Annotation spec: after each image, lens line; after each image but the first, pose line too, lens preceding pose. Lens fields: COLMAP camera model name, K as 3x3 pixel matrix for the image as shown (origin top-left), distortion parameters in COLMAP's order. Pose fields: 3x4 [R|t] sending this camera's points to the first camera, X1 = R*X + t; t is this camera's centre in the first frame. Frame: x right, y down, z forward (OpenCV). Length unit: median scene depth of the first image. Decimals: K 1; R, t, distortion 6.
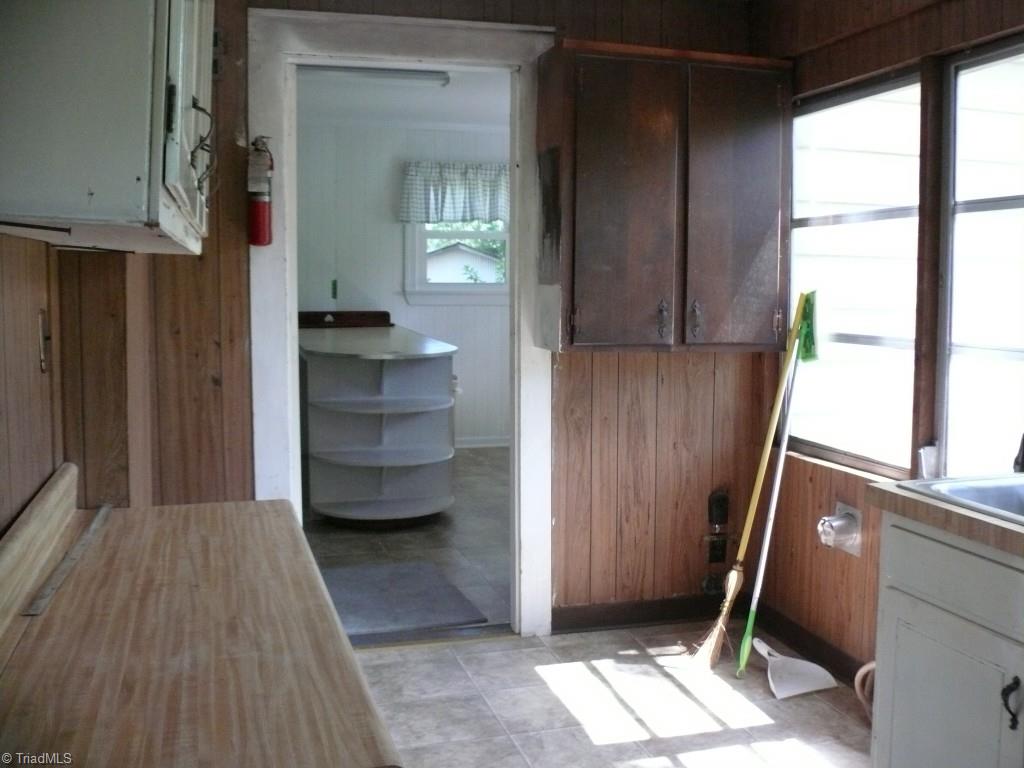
lens RADIAL K [[1175.3, 0, 596.2], [0, 1175.3, 373.3], [0, 0, 1]] dist [-0.126269, 0.000000]
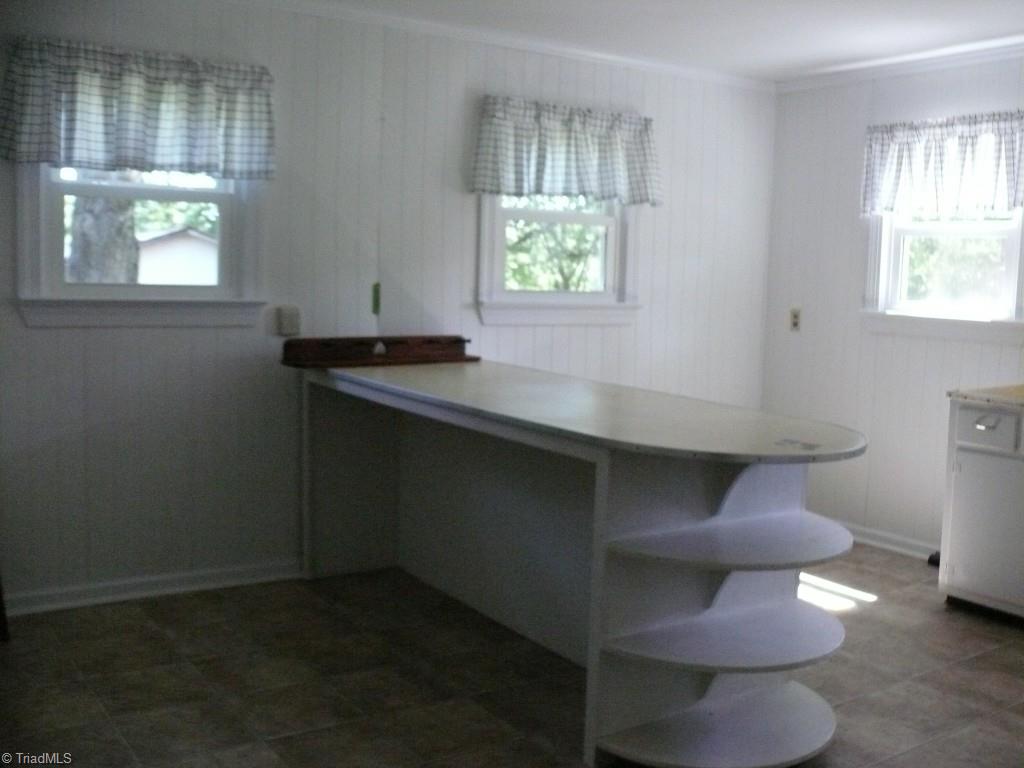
lens RADIAL K [[1122.4, 0, 536.0], [0, 1122.4, 381.2], [0, 0, 1]] dist [-0.128149, 0.000000]
pose [[0.945641, -0.008963, 0.325089, -0.717006], [0.000688, 0.999673, 0.025561, -0.095305], [-0.325212, -0.023948, 0.945338, 0.919128]]
